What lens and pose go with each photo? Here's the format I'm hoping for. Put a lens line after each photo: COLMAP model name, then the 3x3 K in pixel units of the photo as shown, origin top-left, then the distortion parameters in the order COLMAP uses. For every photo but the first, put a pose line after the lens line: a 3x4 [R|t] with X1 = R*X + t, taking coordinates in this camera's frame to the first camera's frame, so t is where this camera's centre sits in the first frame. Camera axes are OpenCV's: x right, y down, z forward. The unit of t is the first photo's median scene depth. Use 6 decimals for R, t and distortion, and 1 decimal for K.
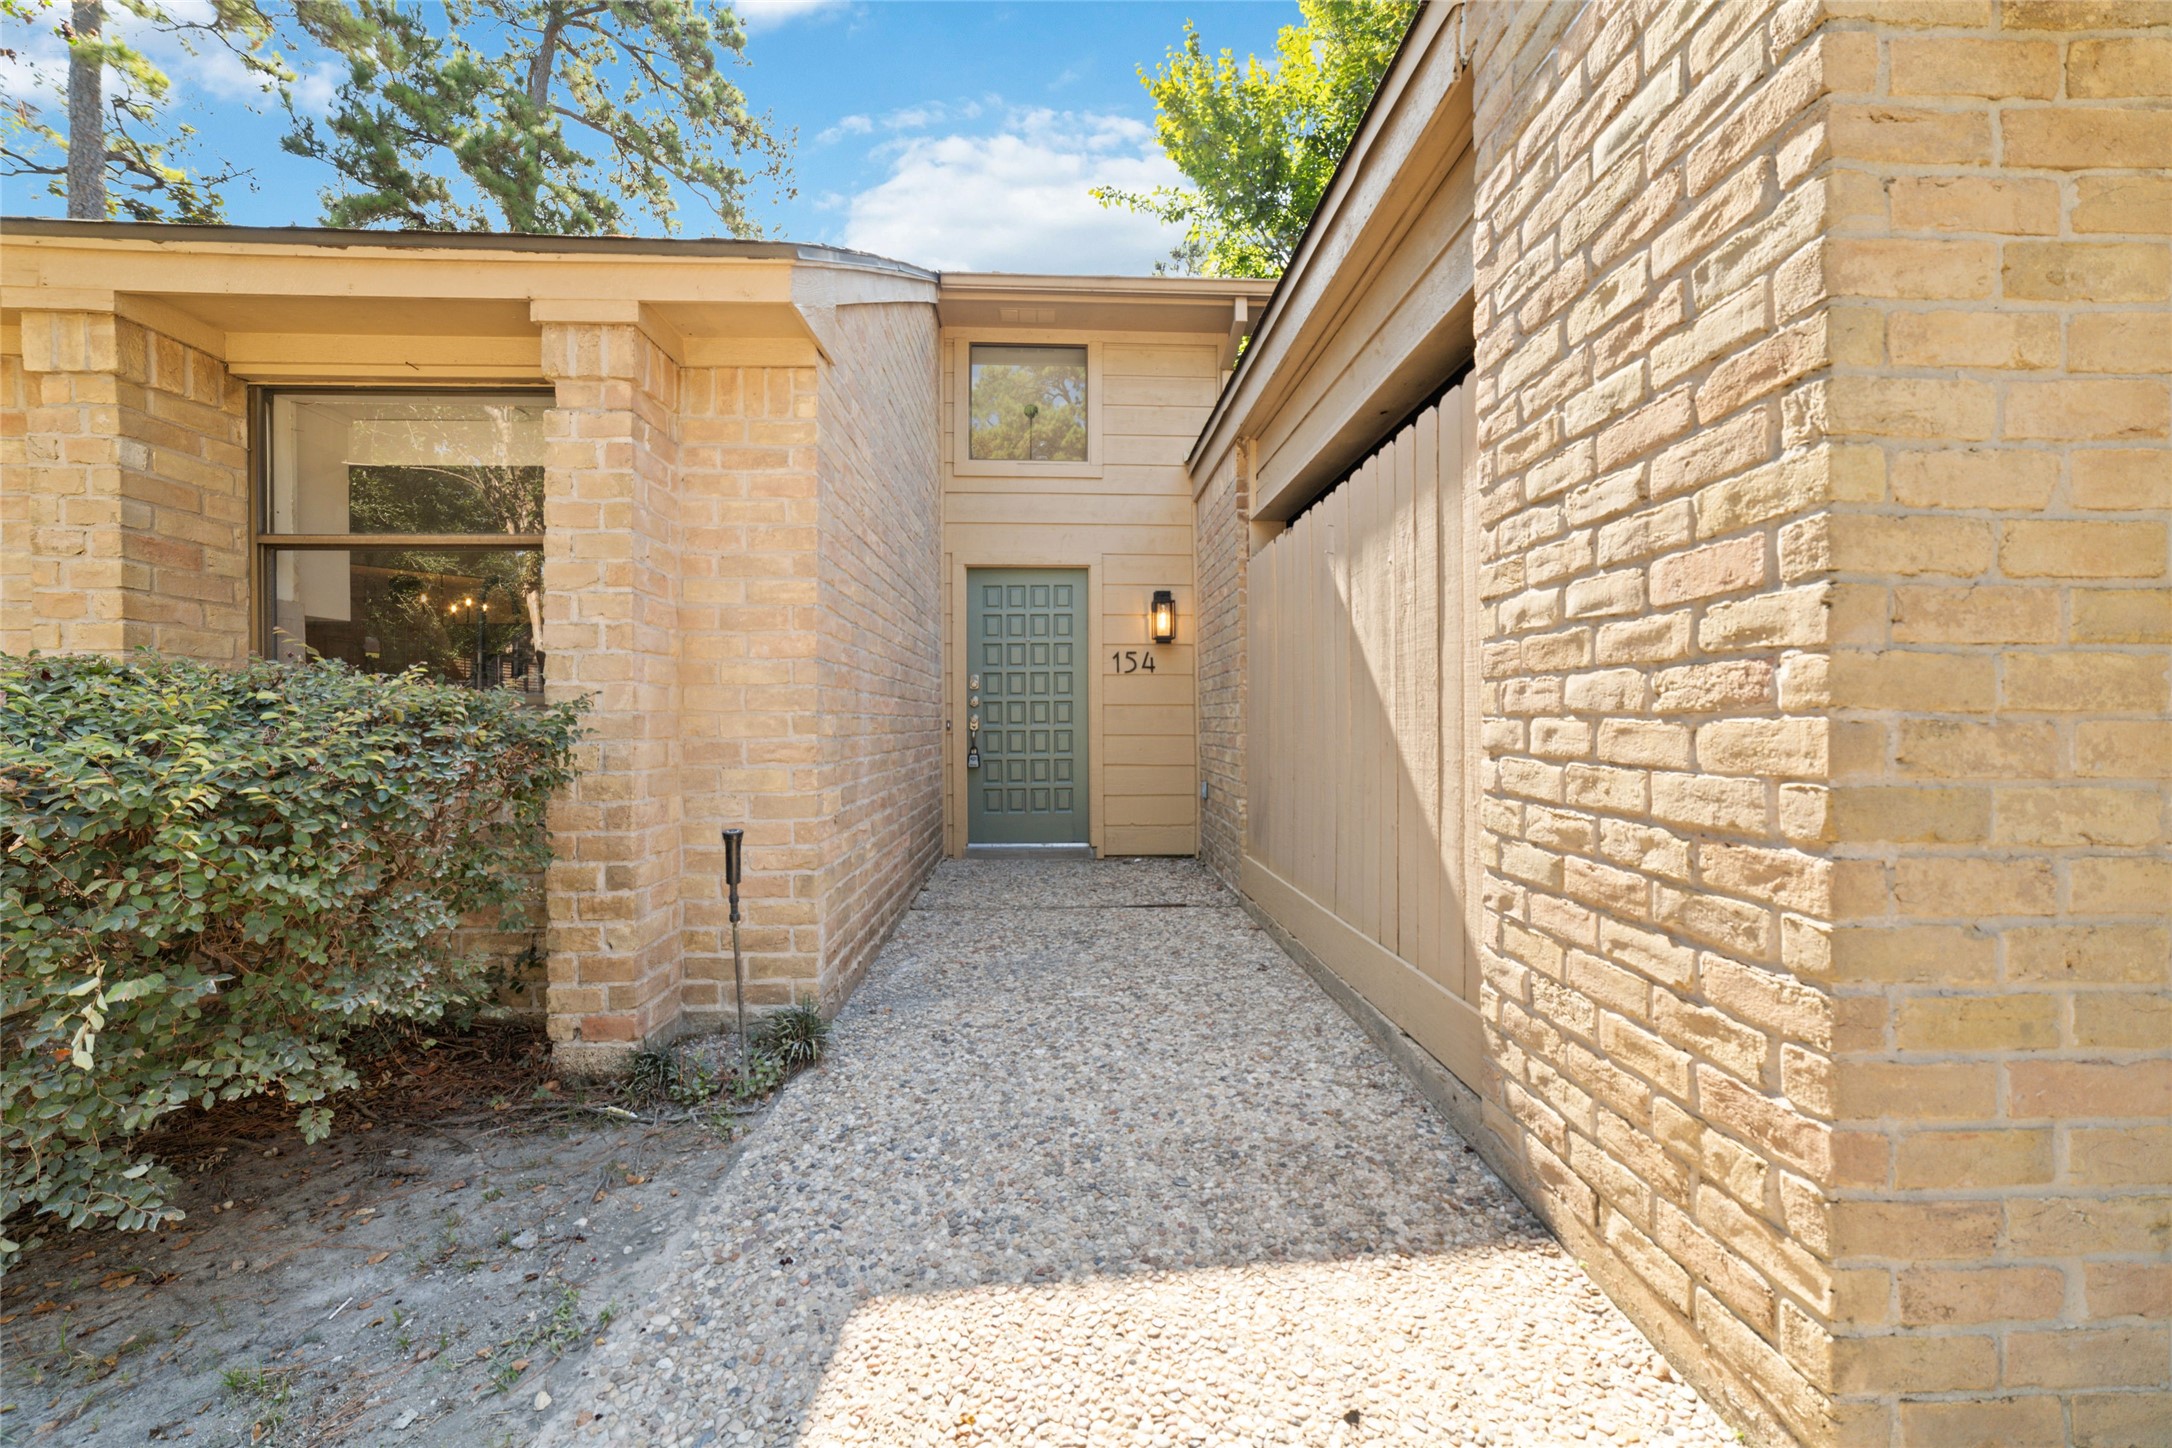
lens RADIAL K [[823.2, 0, 1091.2], [0, 823.2, 722.2], [0, 0, 1]] dist [-0.019436, 0.005035]
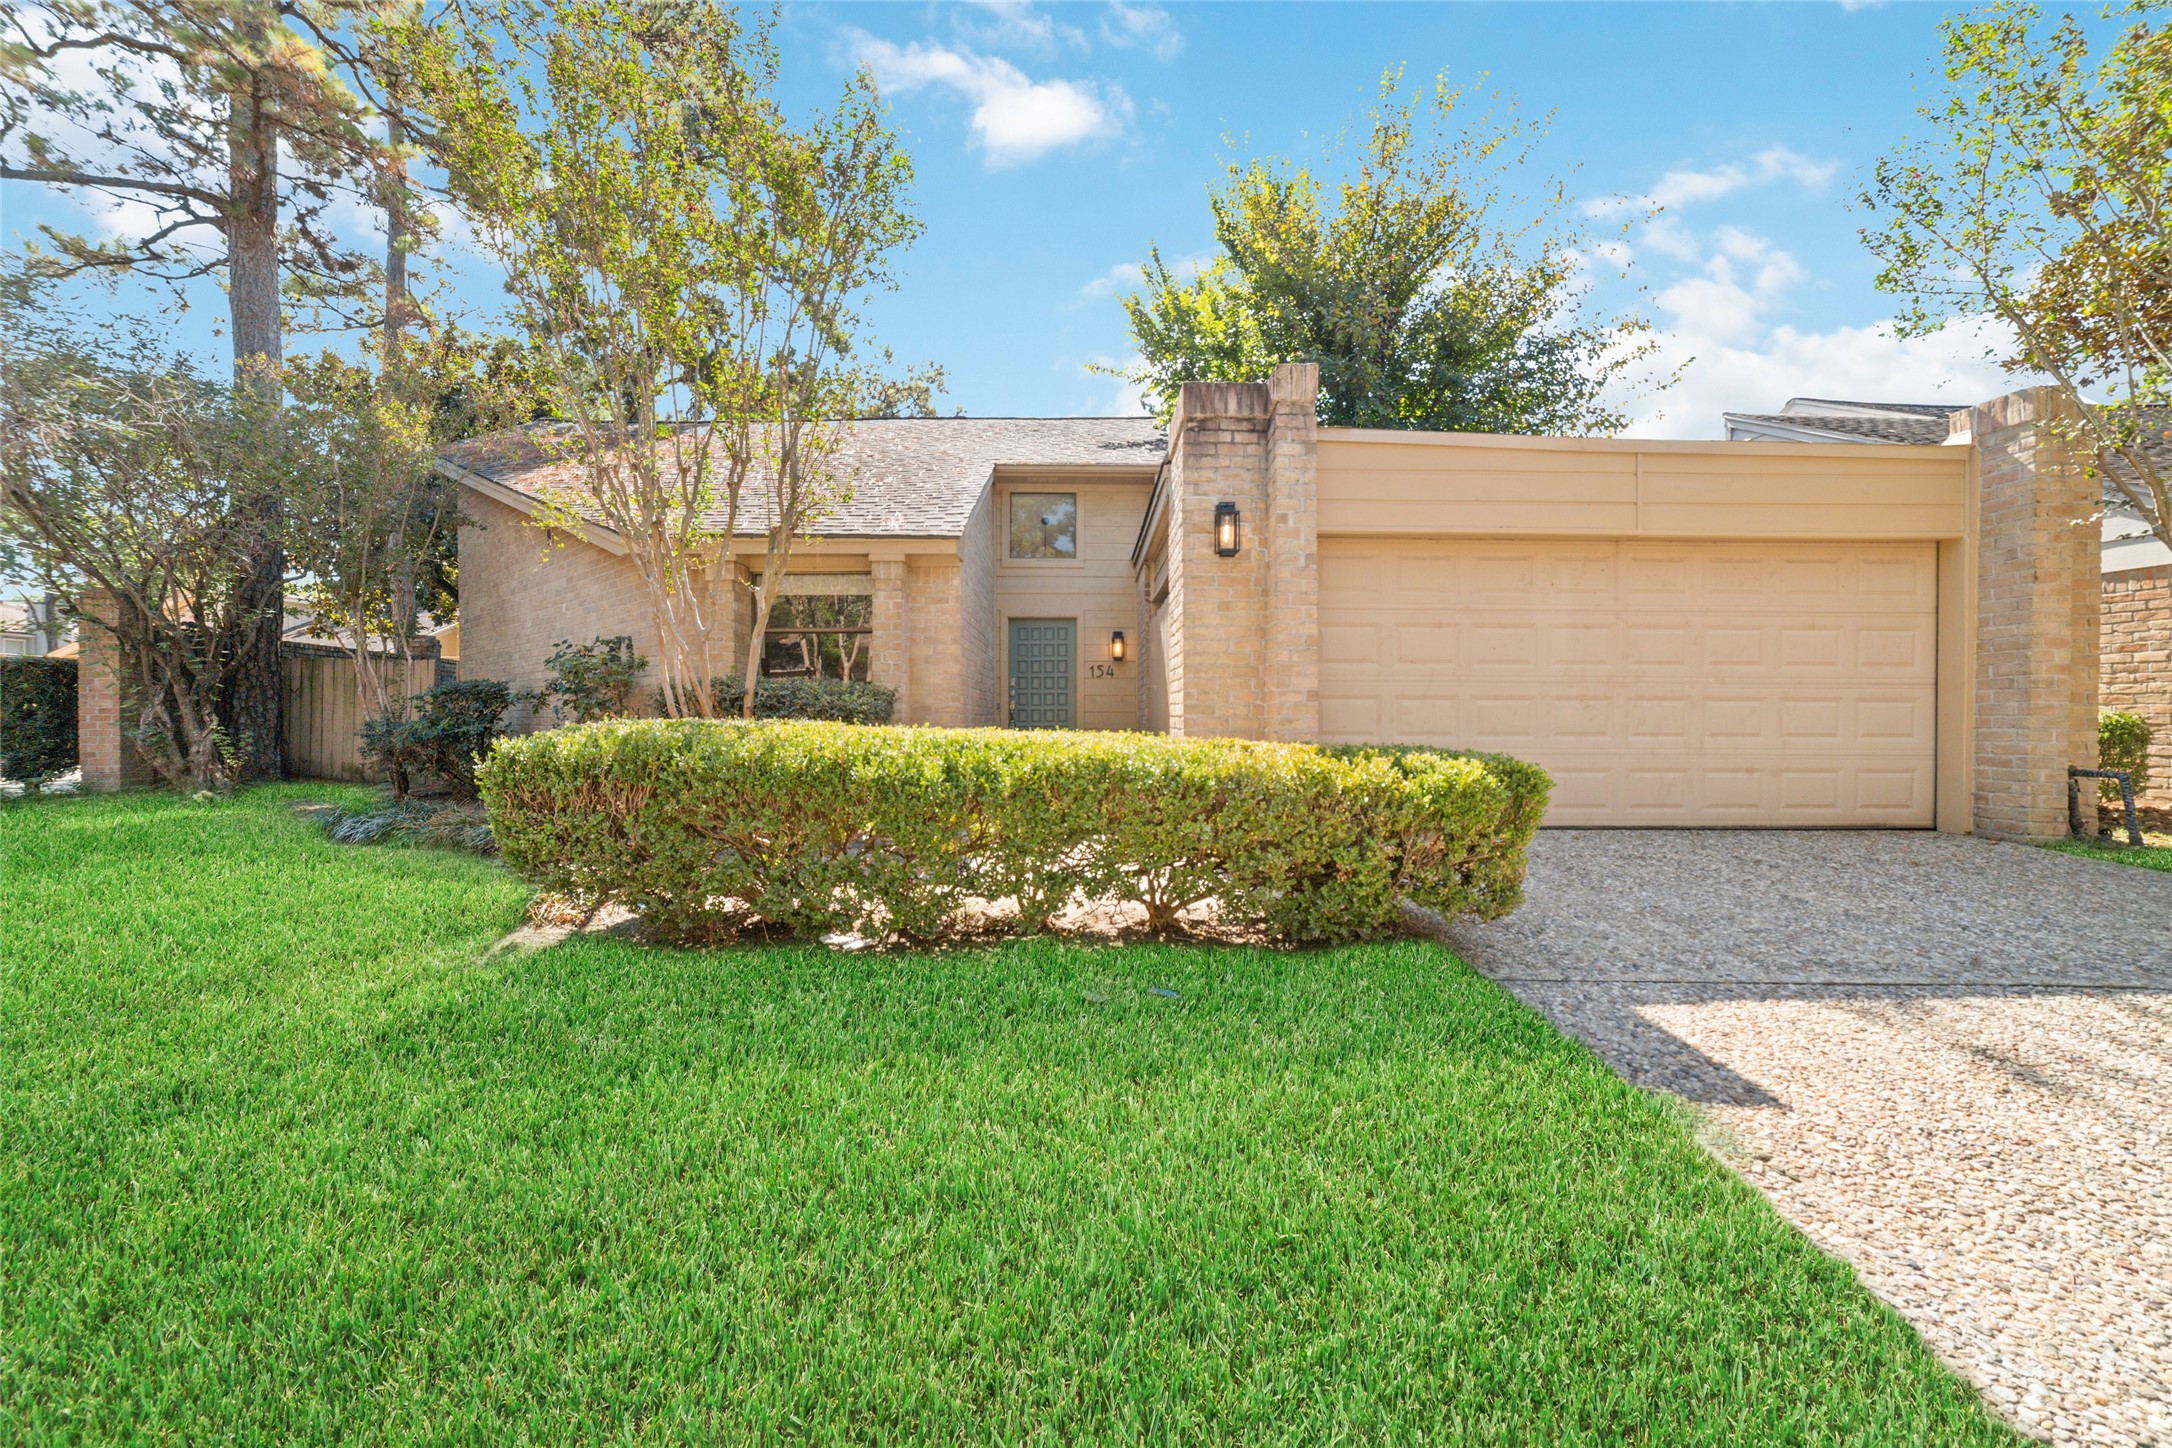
lens RADIAL K [[823.2, 0, 1087.5], [0, 823.2, 722.0], [0, 0, 1]] dist [-0.019436, 0.005035]
pose [[0.999406, 0.000981, -0.034438, 0.083524], [-0.000767, 0.999980, 0.006228, 0.027074], [0.034444, -0.006198, 0.999387, -0.797196]]
